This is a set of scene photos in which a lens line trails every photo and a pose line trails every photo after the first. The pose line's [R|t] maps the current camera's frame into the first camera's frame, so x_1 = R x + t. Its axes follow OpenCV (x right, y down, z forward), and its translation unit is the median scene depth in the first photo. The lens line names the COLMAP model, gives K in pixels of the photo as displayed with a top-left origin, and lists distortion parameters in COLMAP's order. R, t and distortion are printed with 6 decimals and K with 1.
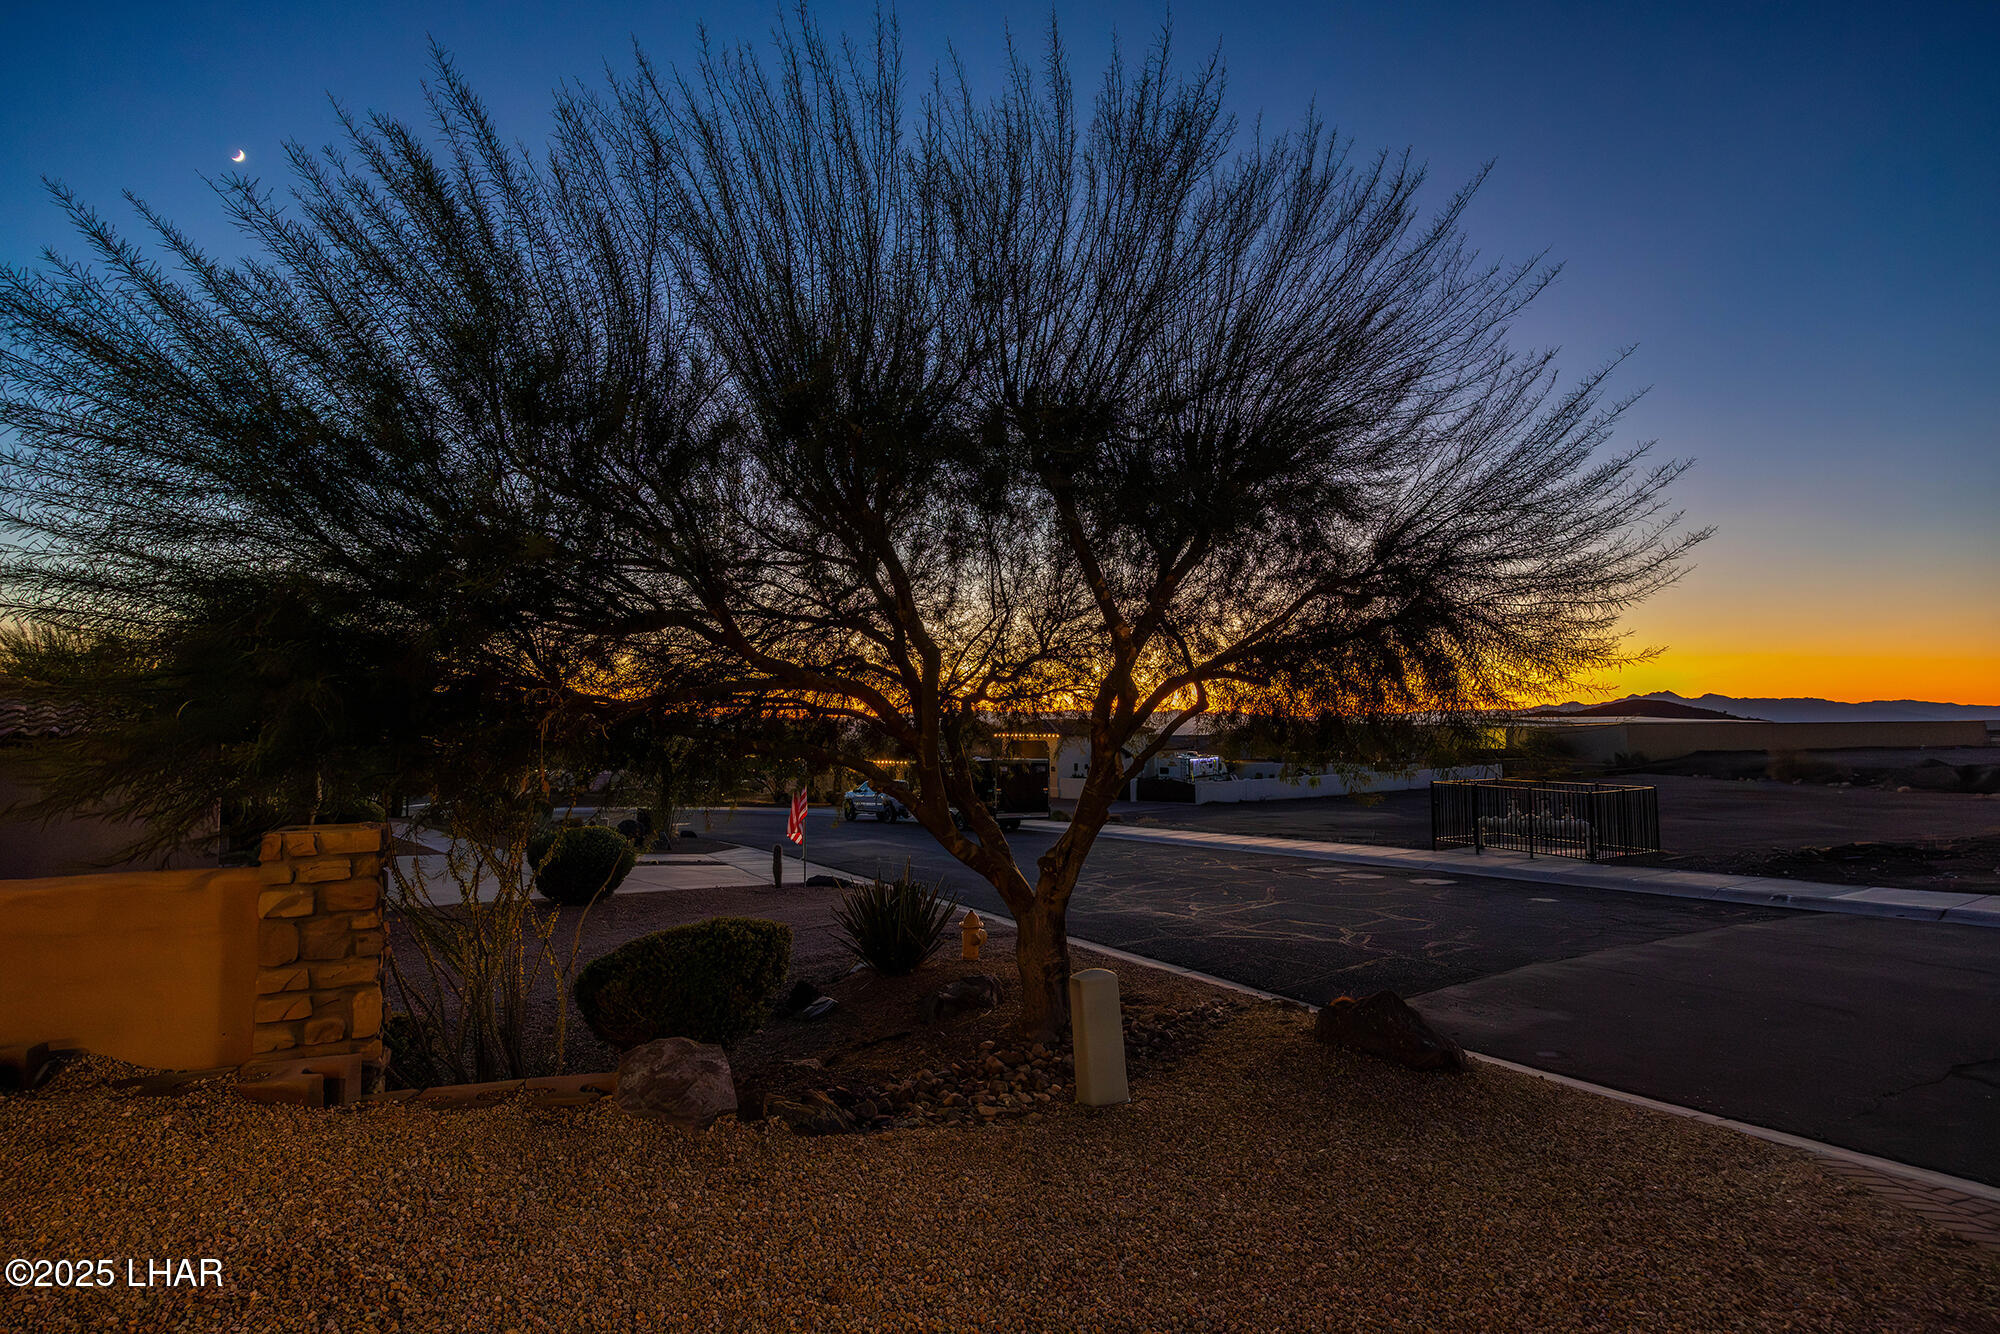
lens RADIAL K [[979.7, 0, 1000.0], [0, 979.7, 667.0], [0, 0, 1]] dist [-0.004415, -0.000551]
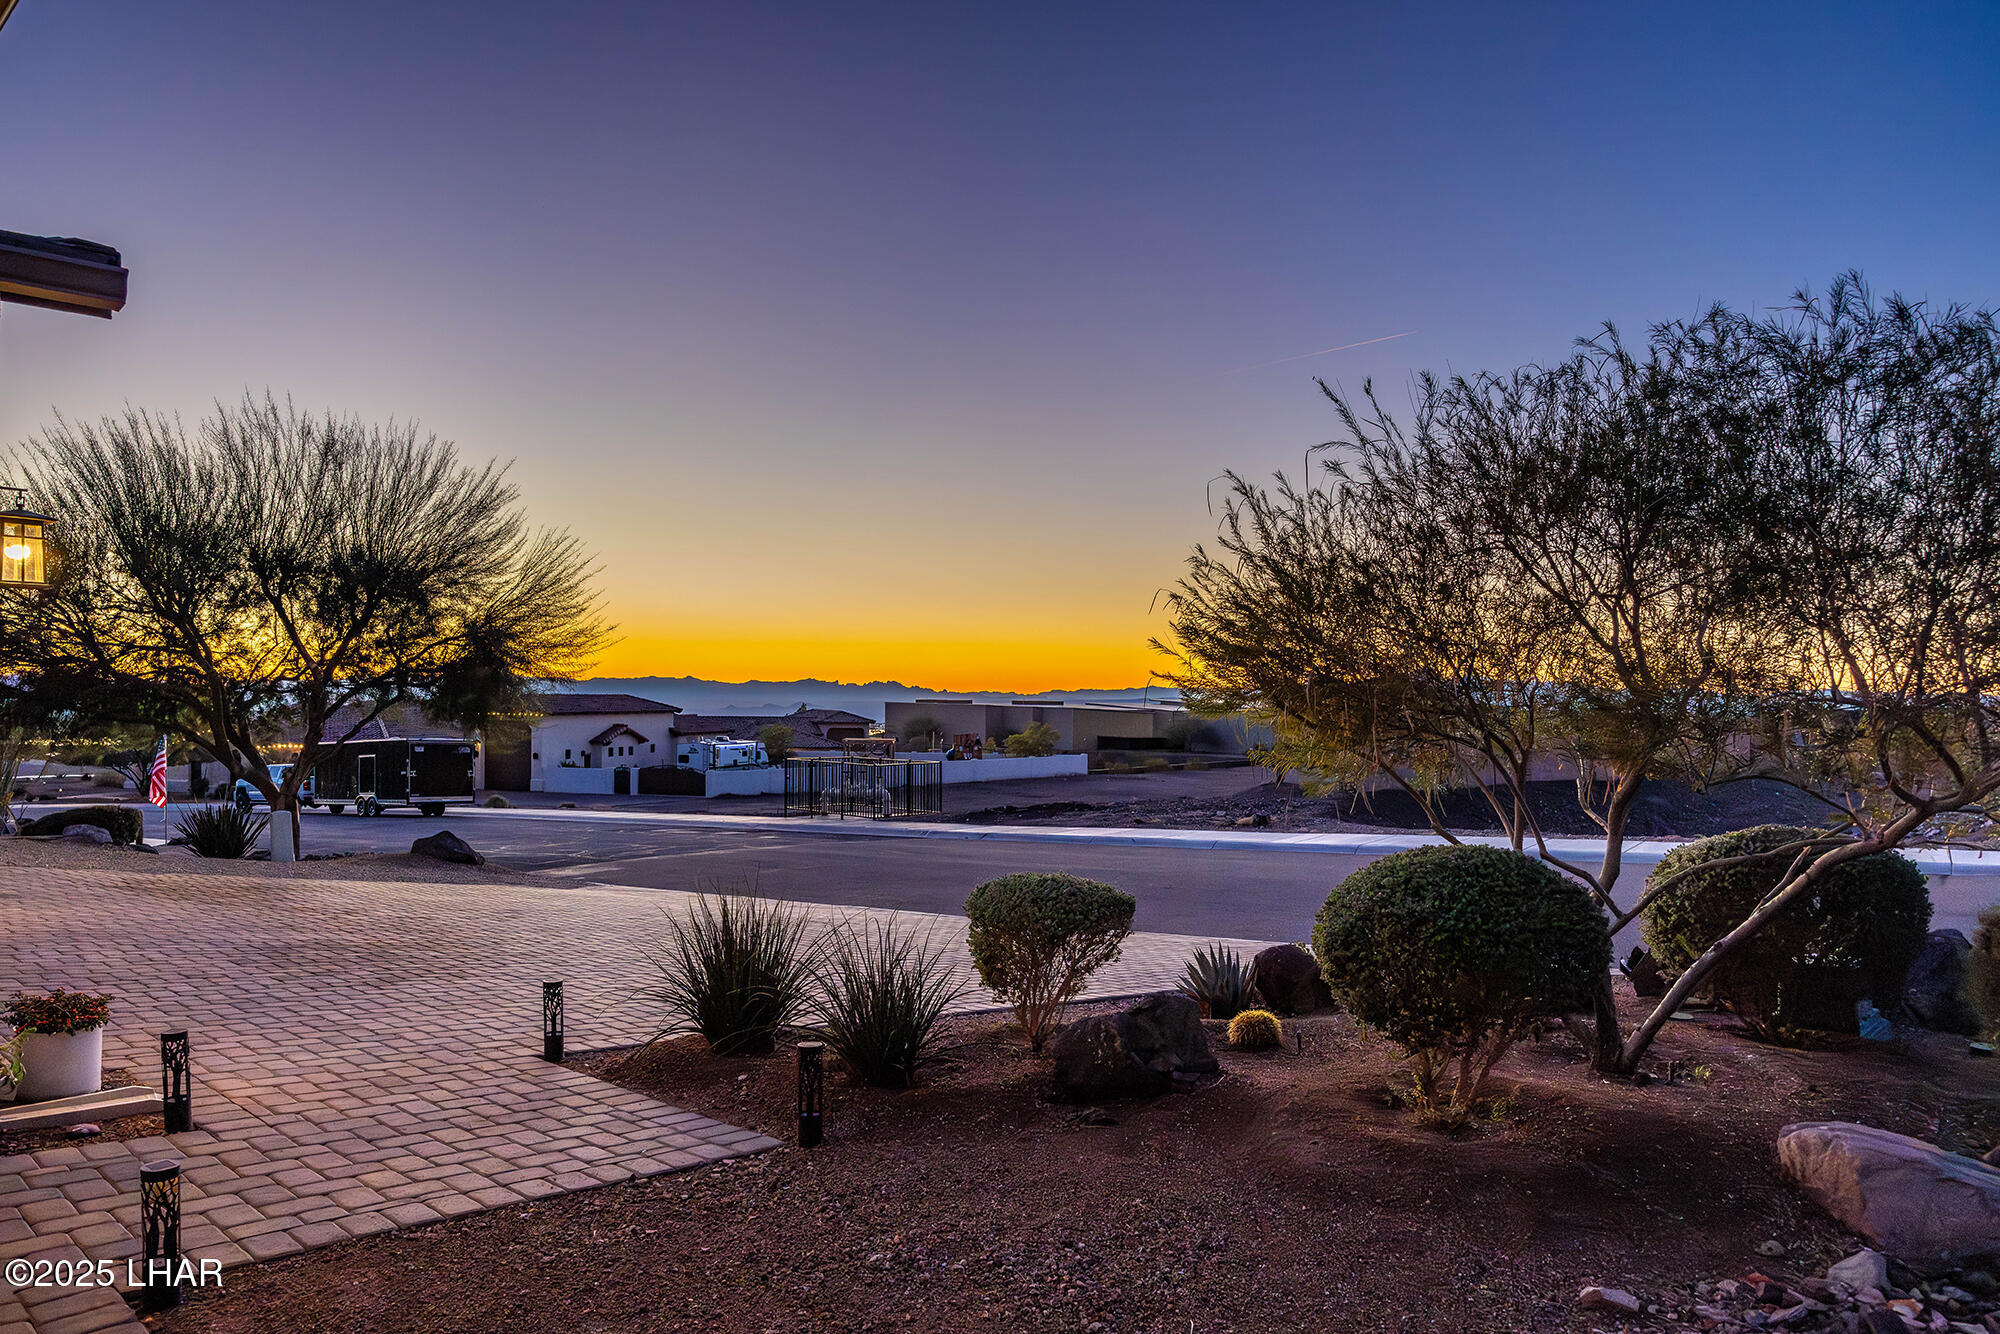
lens RADIAL K [[1381.8, 0, 989.4], [0, 1381.8, 726.8], [0, 0, 1]] dist [-0.000498, 0.001050]
pose [[0.947936, 0.009951, 0.318307, 0.473194], [-0.034365, 0.996872, 0.071177, -0.140825], [-0.316602, -0.078409, 0.945312, -1.959590]]
